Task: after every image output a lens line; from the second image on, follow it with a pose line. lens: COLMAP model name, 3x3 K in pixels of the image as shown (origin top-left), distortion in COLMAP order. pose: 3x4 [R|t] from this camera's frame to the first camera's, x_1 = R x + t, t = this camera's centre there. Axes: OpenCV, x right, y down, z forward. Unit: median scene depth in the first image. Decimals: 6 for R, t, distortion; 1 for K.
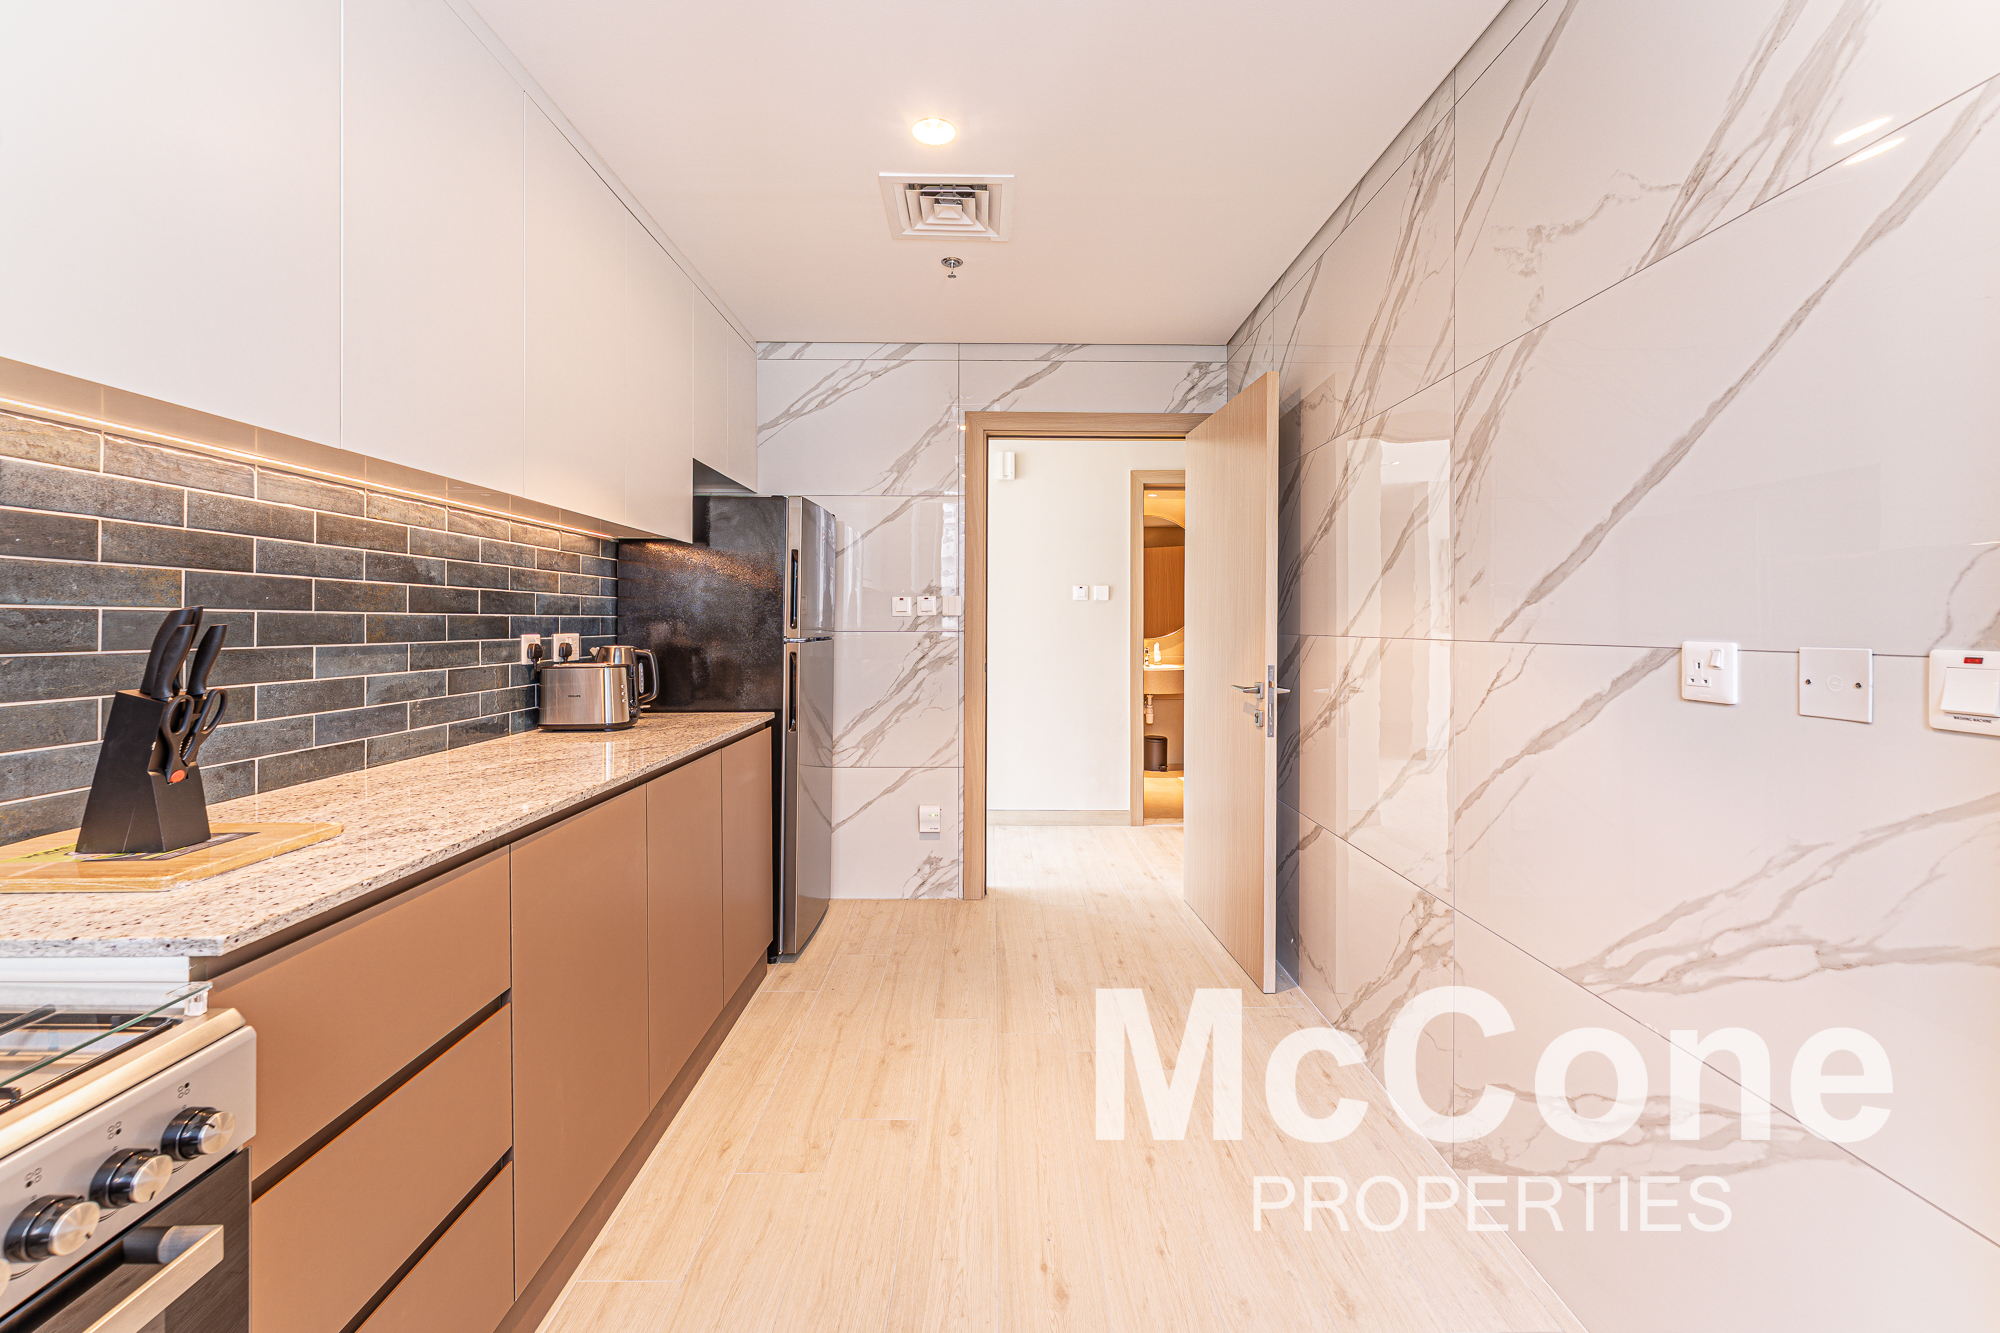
lens RADIAL K [[819.5, 0, 995.6], [0, 819.5, 622.0], [0, 0, 1]] dist [0.000796, 0.000216]
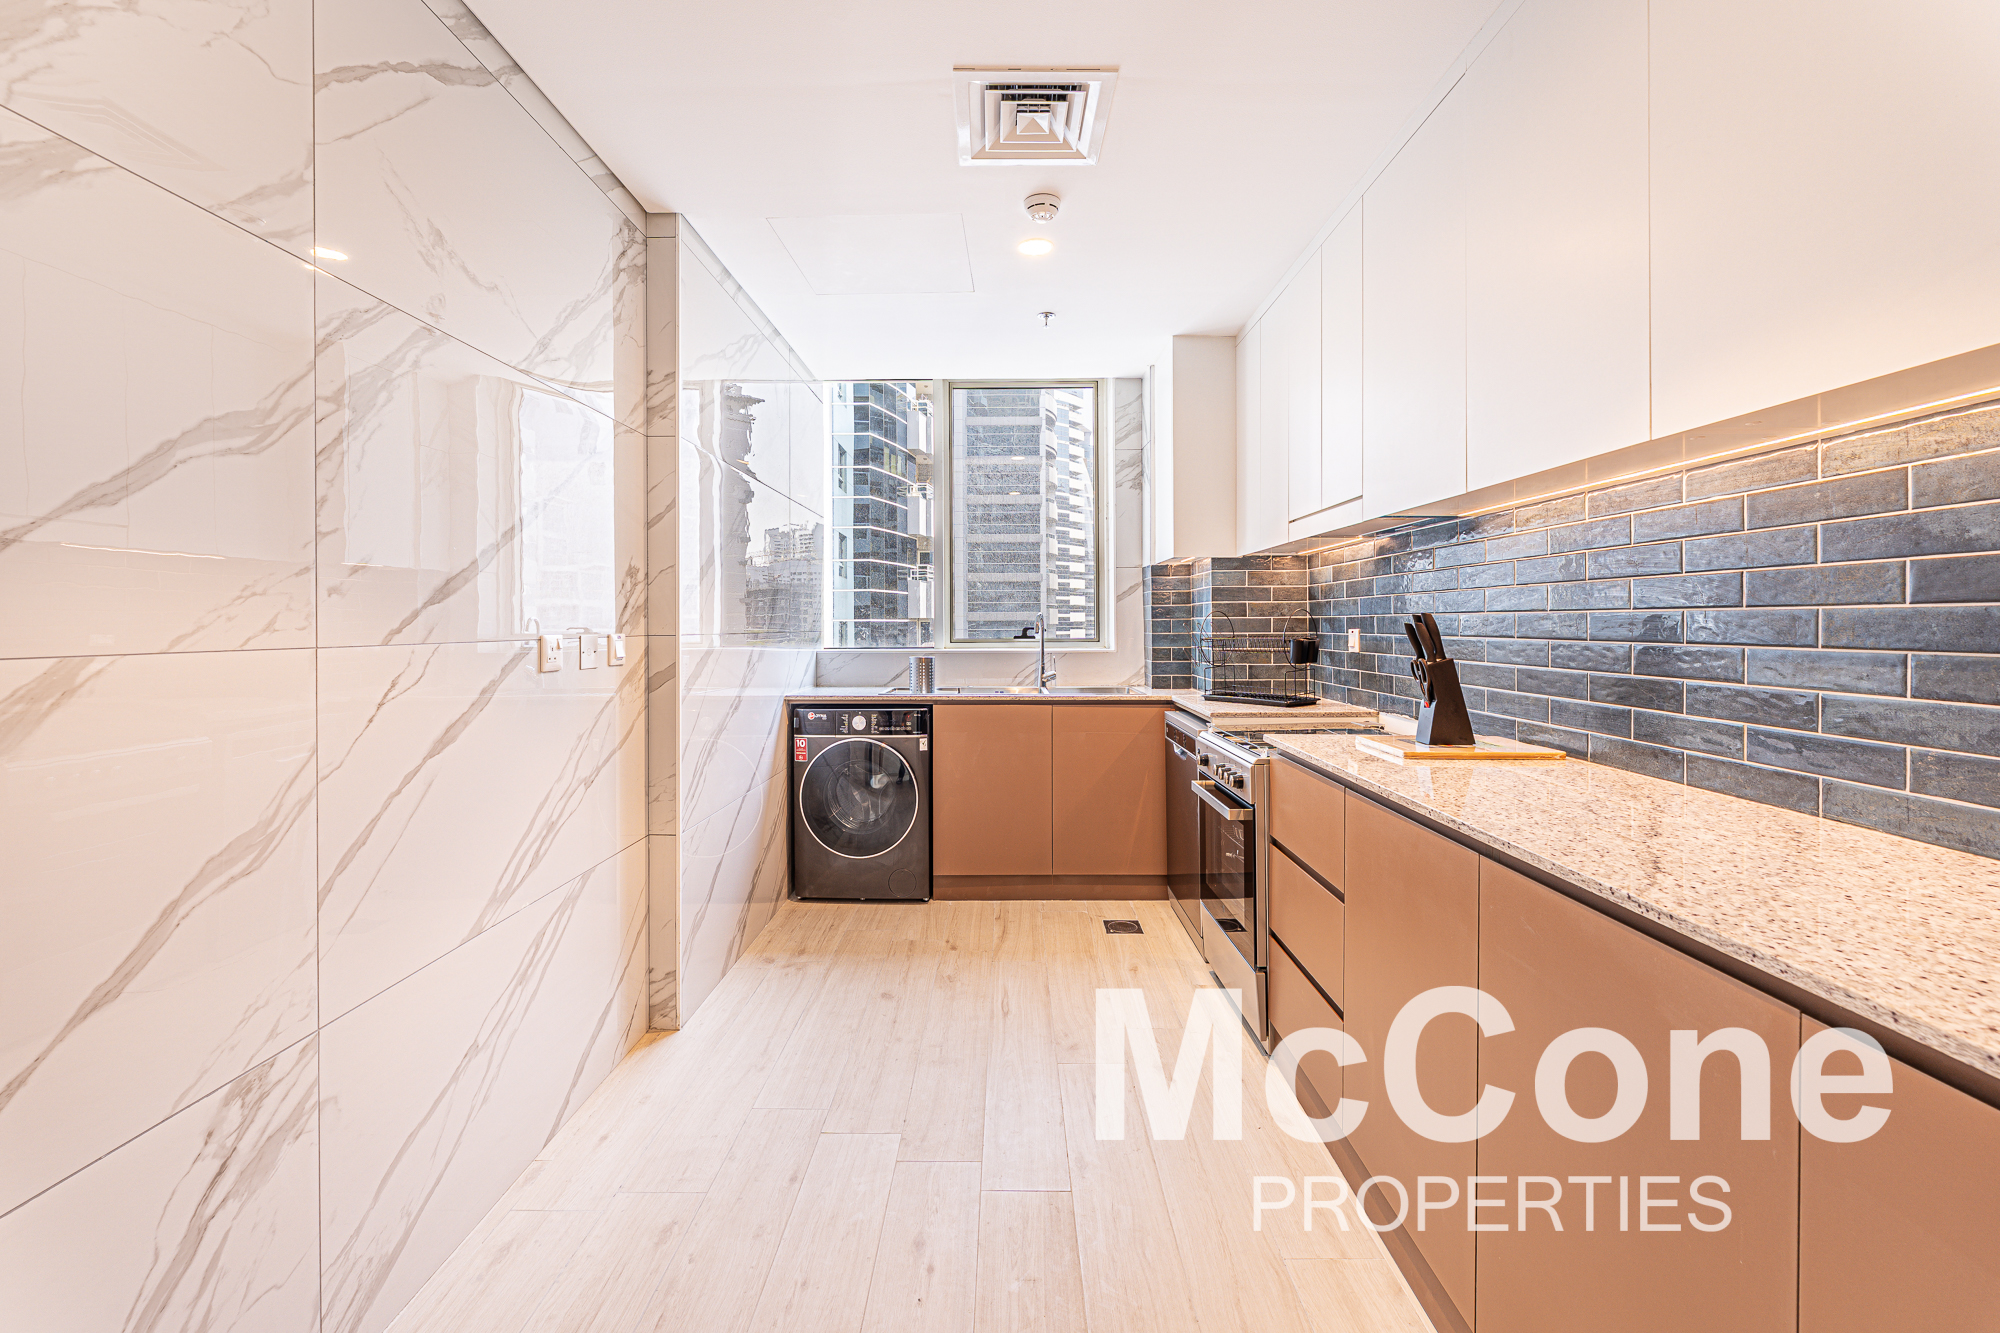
lens RADIAL K [[819.5, 0, 995.6], [0, 819.5, 622.0], [0, 0, 1]] dist [0.000796, 0.000216]
pose [[-0.999878, 0.001732, 0.015555, -0.035038], [0.001686, 0.999994, -0.002950, 0.003445], [-0.015560, -0.002923, -0.999875, 1.843731]]
